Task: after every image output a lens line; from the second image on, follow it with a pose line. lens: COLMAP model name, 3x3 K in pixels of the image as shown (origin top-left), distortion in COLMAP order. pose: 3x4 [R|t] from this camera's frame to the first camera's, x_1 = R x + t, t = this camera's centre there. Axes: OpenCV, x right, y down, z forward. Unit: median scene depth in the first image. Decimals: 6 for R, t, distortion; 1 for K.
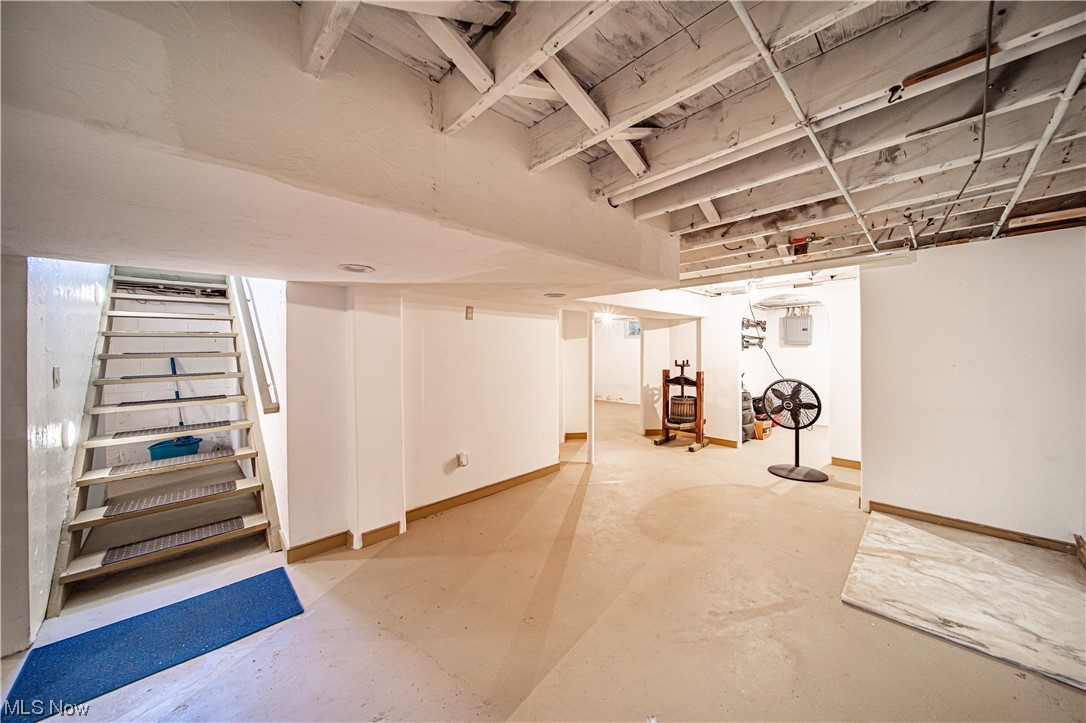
lens RADIAL K [[378.3, 0, 542.3], [0, 378.3, 355.5], [0, 0, 1]] dist [-0.000357, -0.000060]
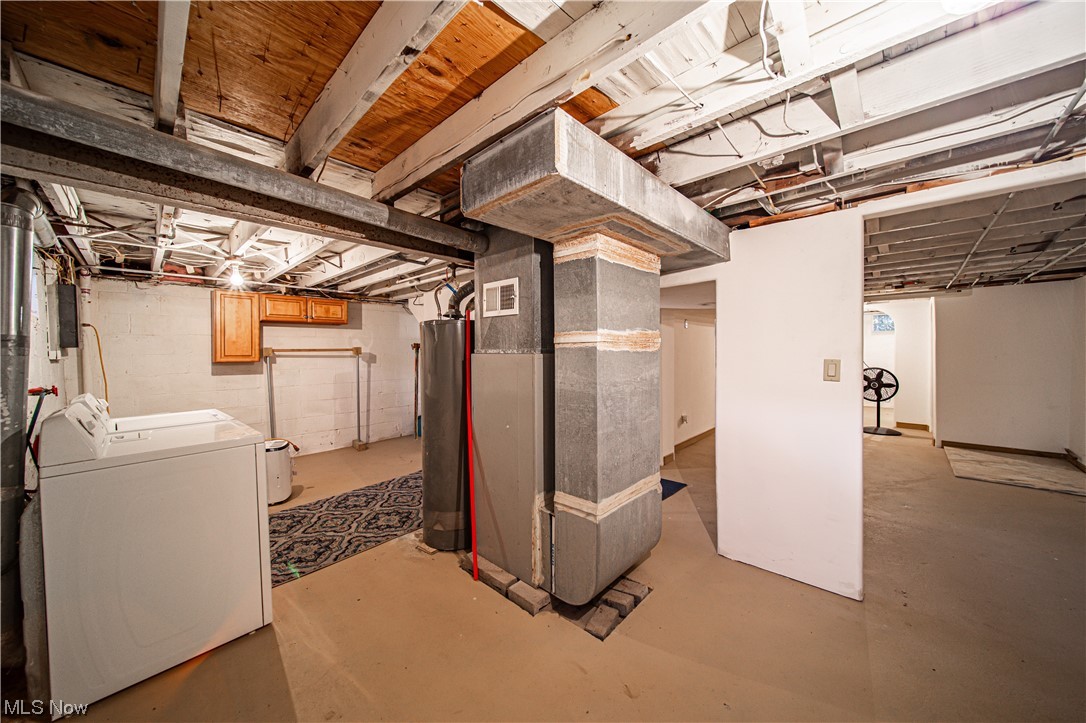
lens RADIAL K [[378.3, 0, 542.3], [0, 378.3, 355.5], [0, 0, 1]] dist [-0.000357, -0.000060]
pose [[0.999209, 0.000748, 0.039759, -0.878102], [-0.000890, 0.999993, 0.003543, 0.013213], [-0.039757, -0.003576, 0.999203, -0.534476]]
